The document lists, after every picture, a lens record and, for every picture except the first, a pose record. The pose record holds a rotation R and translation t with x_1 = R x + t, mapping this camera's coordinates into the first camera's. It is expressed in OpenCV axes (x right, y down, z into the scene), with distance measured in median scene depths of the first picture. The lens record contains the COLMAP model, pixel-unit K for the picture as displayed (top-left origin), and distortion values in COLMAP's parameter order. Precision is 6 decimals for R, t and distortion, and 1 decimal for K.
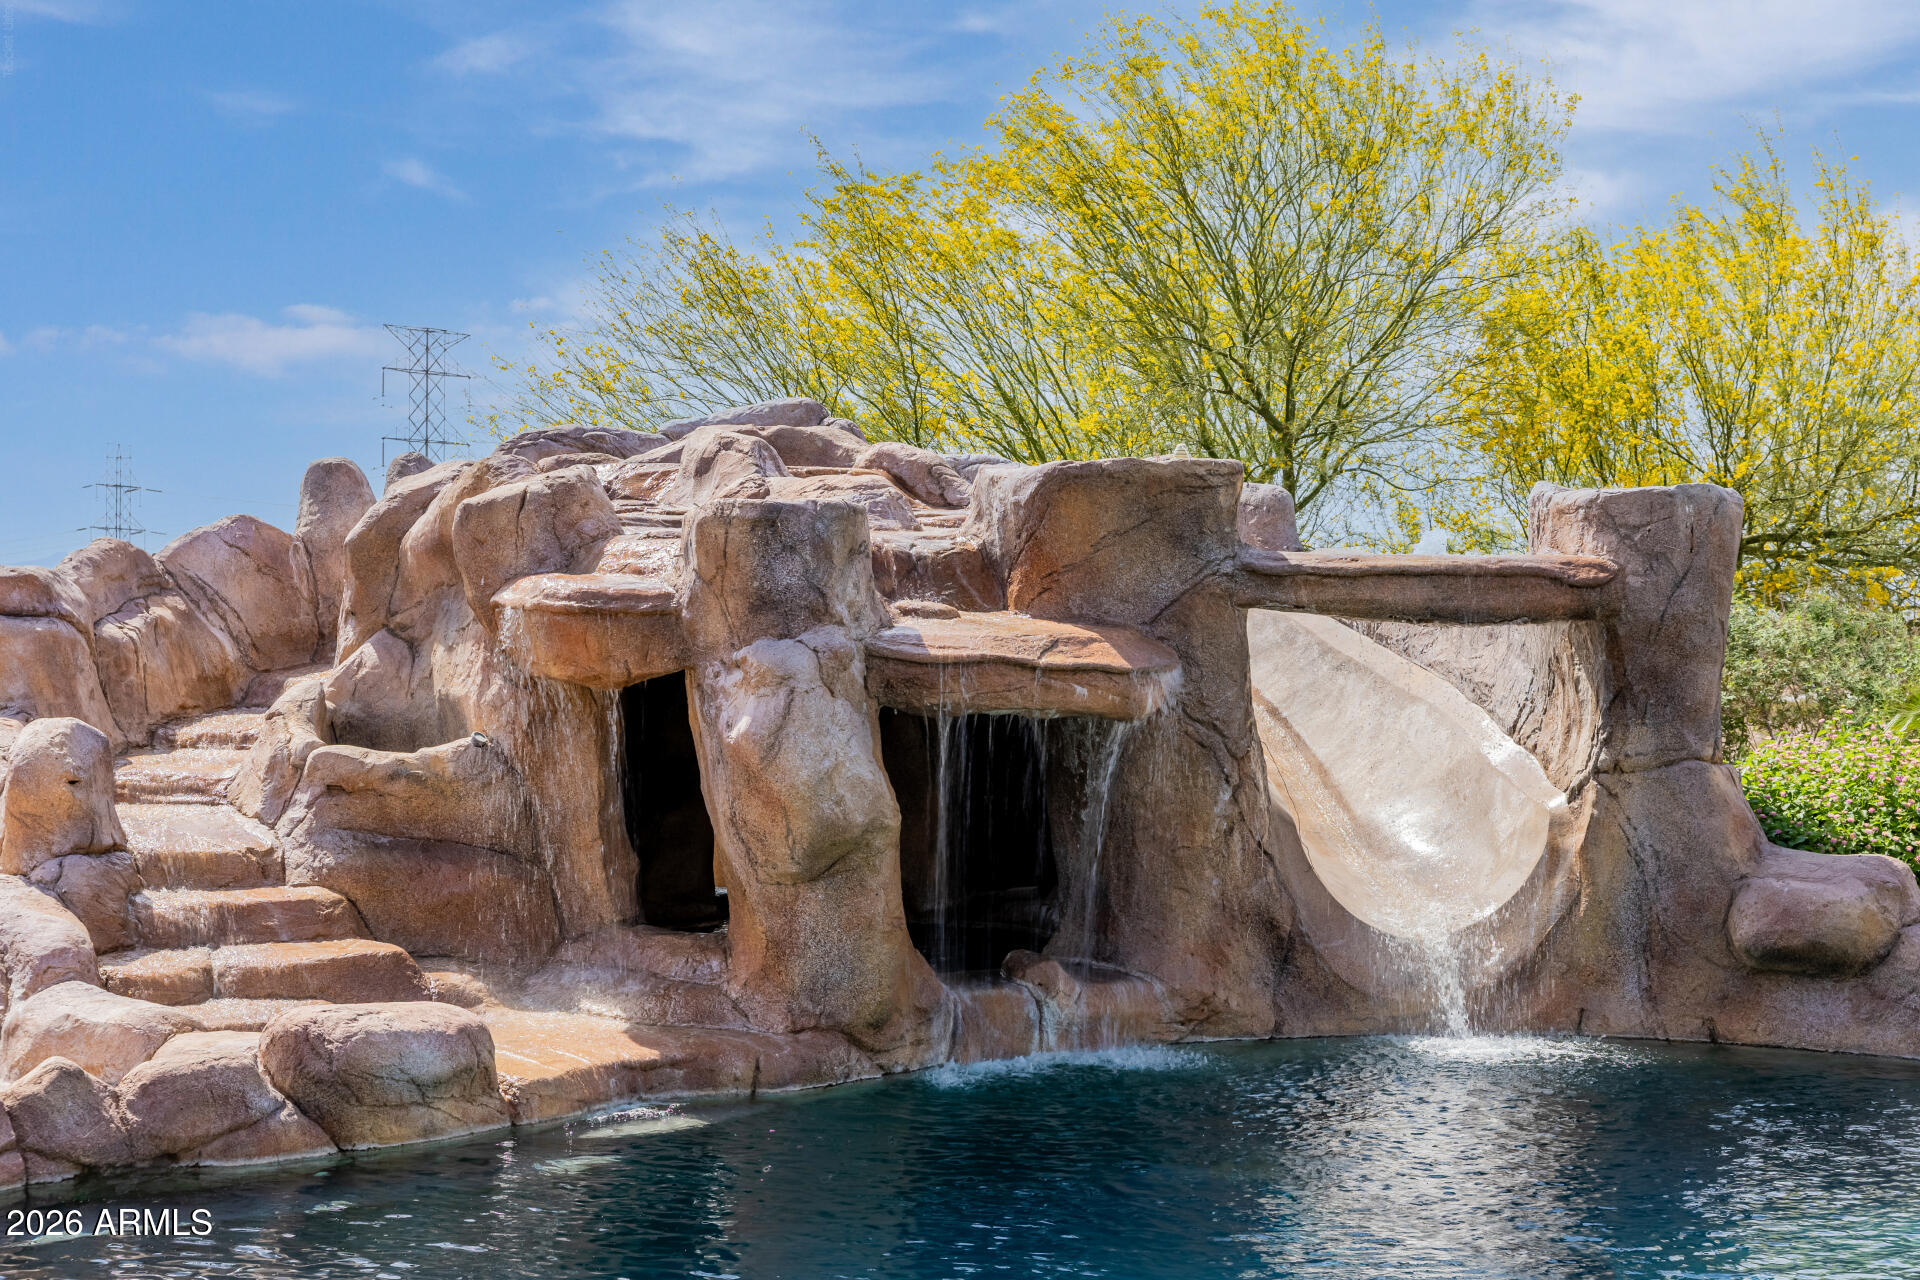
lens RADIAL K [[2973.8, 0, 963.4], [0, 2973.8, 639.5], [0, 0, 1]] dist [0.023543, 0.000000]
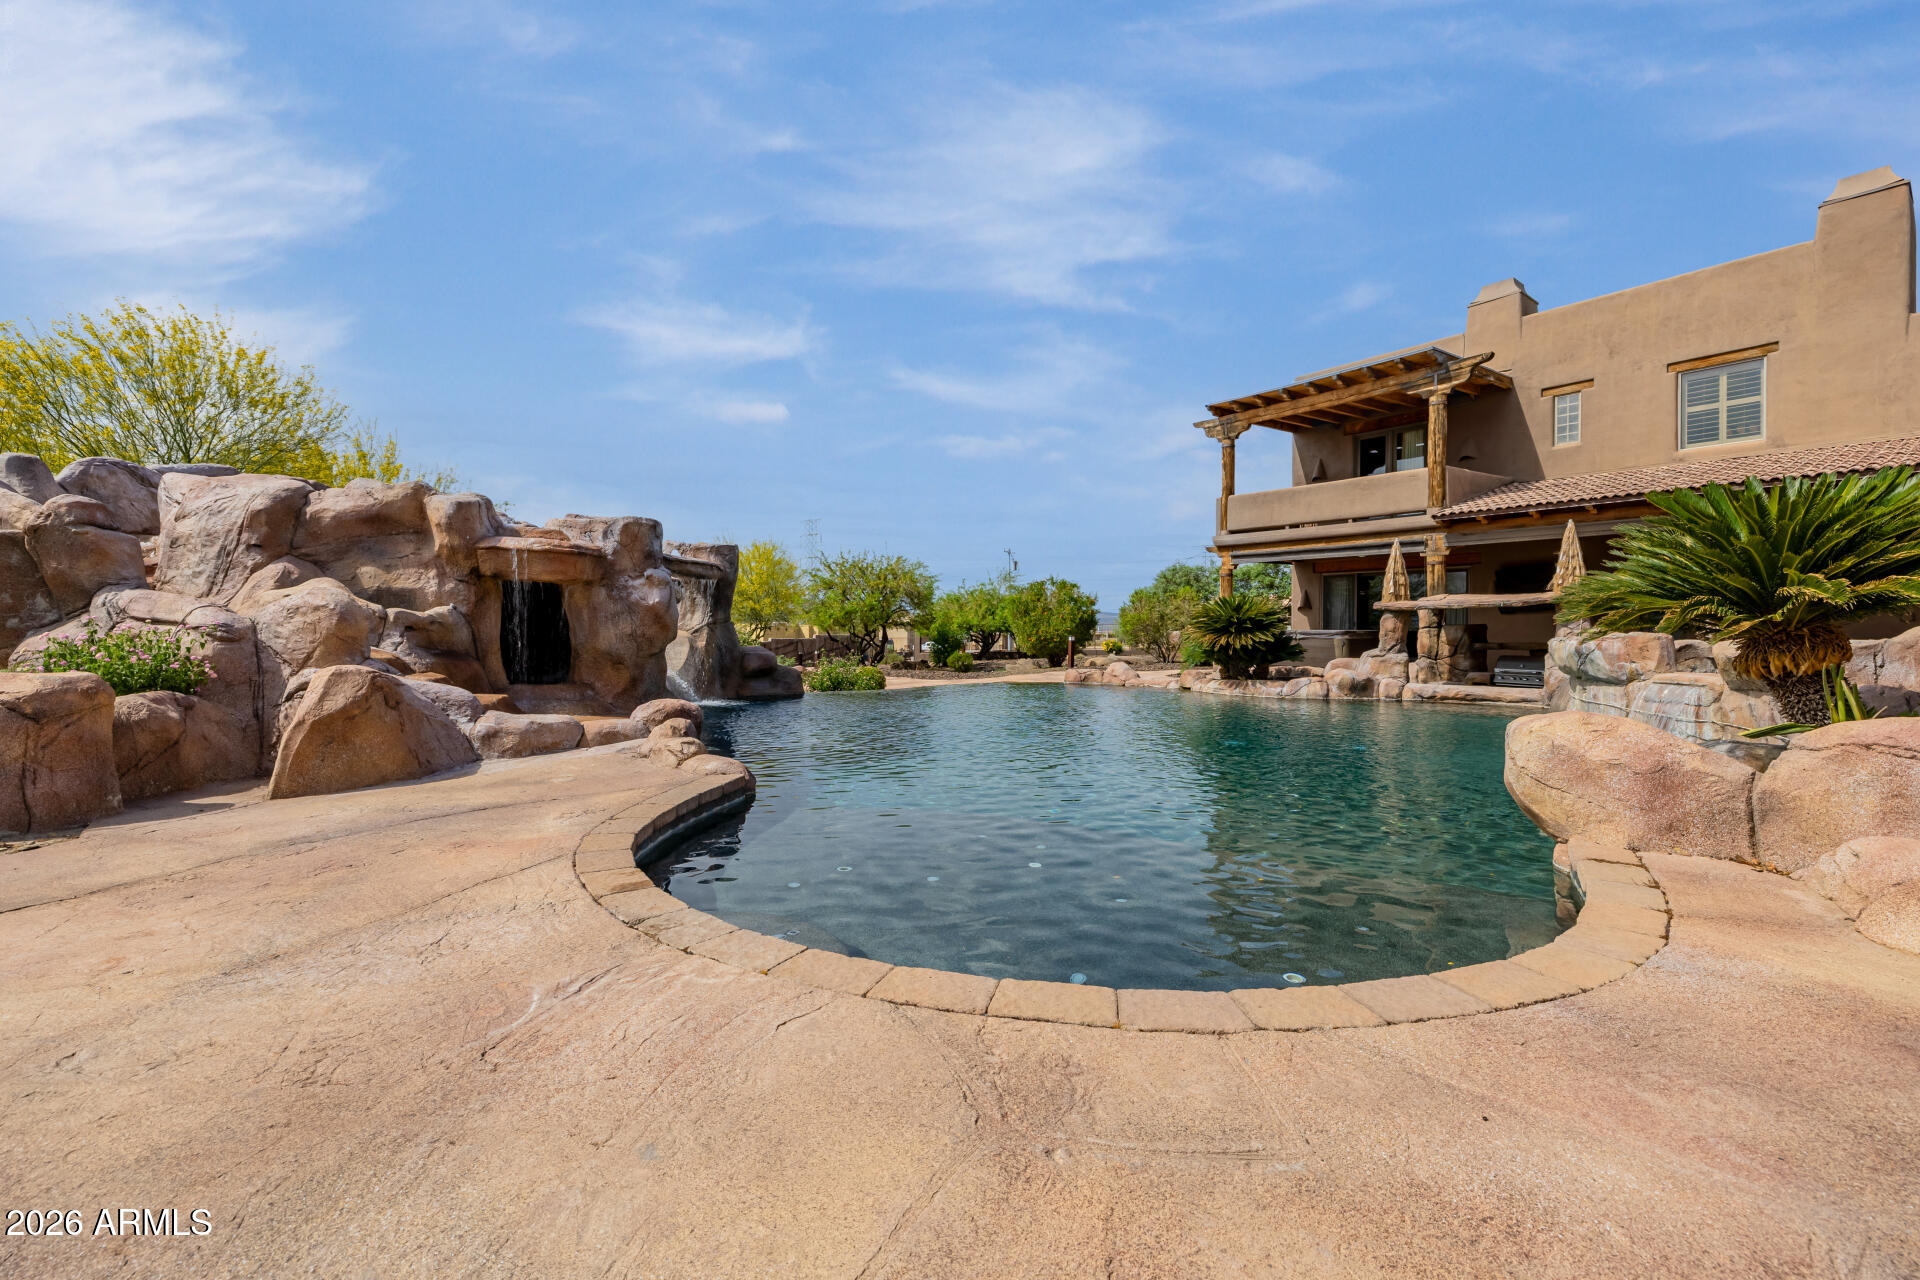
lens RADIAL K [[820.7, 0, 953.1], [0, 820.7, 633.7], [0, 0, 1]] dist [0.004718, -0.000343]
pose [[0.298615, -0.008686, 0.954334, -0.632766], [0.002434, 0.999962, 0.008340, 0.048794], [-0.954370, -0.000168, 0.298625, 0.444823]]
